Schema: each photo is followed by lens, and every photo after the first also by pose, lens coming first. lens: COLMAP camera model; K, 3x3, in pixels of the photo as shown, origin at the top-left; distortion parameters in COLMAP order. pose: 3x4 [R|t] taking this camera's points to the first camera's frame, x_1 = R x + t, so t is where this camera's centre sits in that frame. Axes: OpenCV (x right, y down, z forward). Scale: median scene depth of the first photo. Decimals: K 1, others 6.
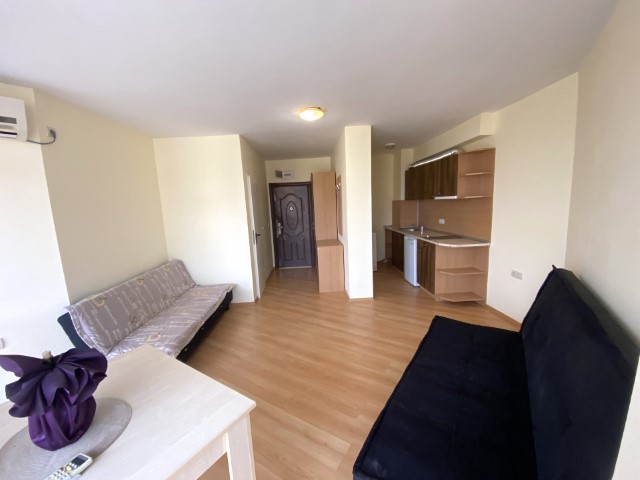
lens RADIAL K [[257.9, 0, 317.3], [0, 257.9, 244.2], [0, 0, 1]] dist [0.016862, -0.018600]
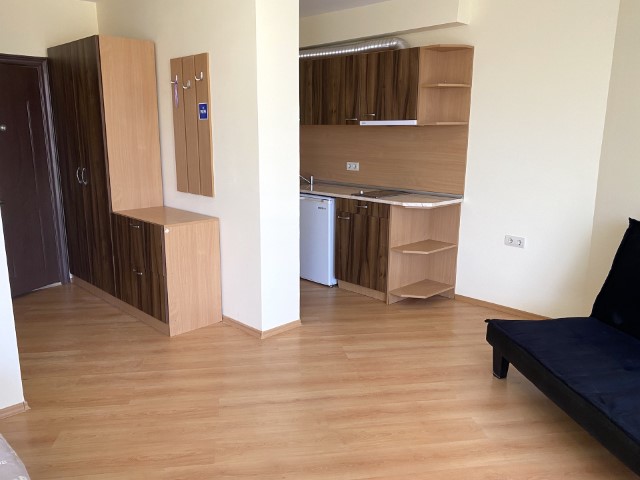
lens RADIAL K [[517.5, 0, 318.1], [0, 517.5, 242.6], [0, 0, 1]] dist [0.053625, -0.065299]
pose [[0.735438, -0.090963, 0.671458, -0.452051], [0.060697, 0.995808, 0.068423, -0.004847], [-0.674868, -0.009565, 0.737877, 0.281645]]
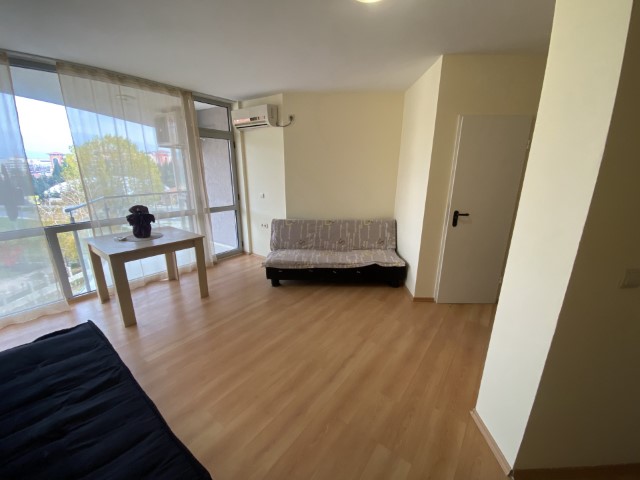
lens RADIAL K [[257.9, 0, 317.9], [0, 257.9, 244.1], [0, 0, 1]] dist [0.016862, -0.018600]
pose [[-0.063722, 0.318535, -0.945767, 0.502010], [-0.156509, 0.932777, 0.324704, -0.143422], [0.985619, 0.168712, -0.009585, 0.797379]]
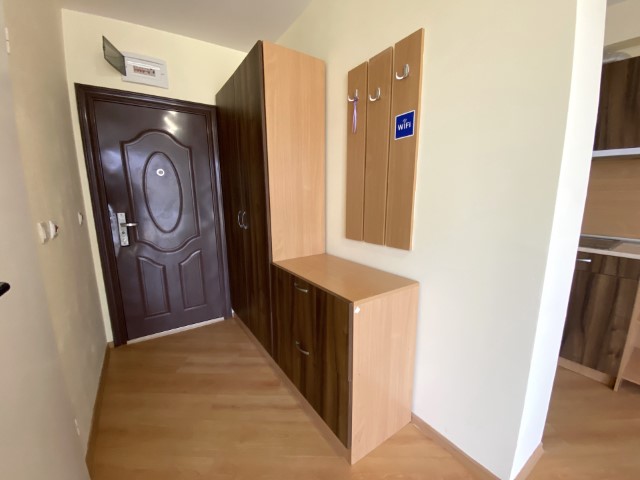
lens RADIAL K [[257.9, 0, 317.1], [0, 257.9, 242.4], [0, 0, 1]] dist [0.016862, -0.018600]
pose [[0.848857, -0.051548, 0.526103, -0.187909], [0.047227, 0.998650, 0.021649, -0.064593], [-0.526509, 0.006470, 0.850145, 0.982815]]
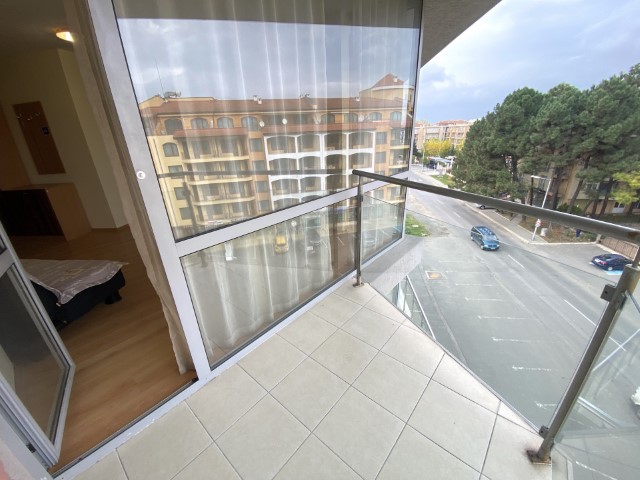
lens RADIAL K [[261.6, 0, 317.5], [0, 261.6, 240.6], [0, 0, 1]] dist [-0.015142, -0.002658]
pose [[0.139480, -0.344794, 0.928258, -0.870023], [0.183564, 0.930177, 0.317924, 0.080065], [-0.973062, 0.126050, 0.193033, -0.020719]]
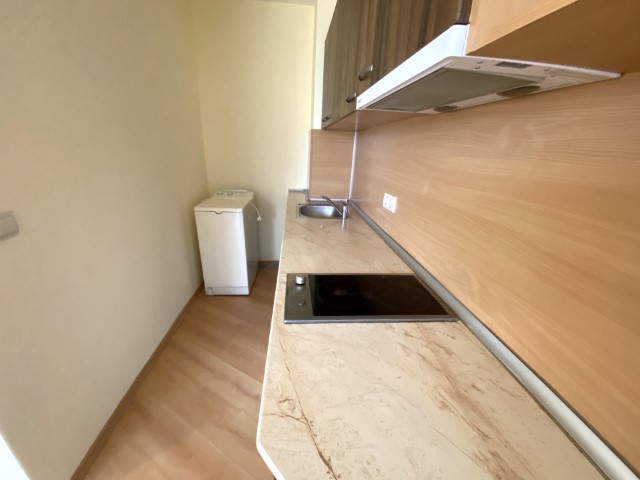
lens RADIAL K [[257.9, 0, 318.7], [0, 257.9, 244.2], [0, 0, 1]] dist [0.016862, -0.018600]
pose [[0.994087, 0.065902, 0.086298, 0.485608], [-0.081668, 0.977546, 0.194250, -0.118989], [-0.071559, -0.200149, 0.977149, 0.906728]]
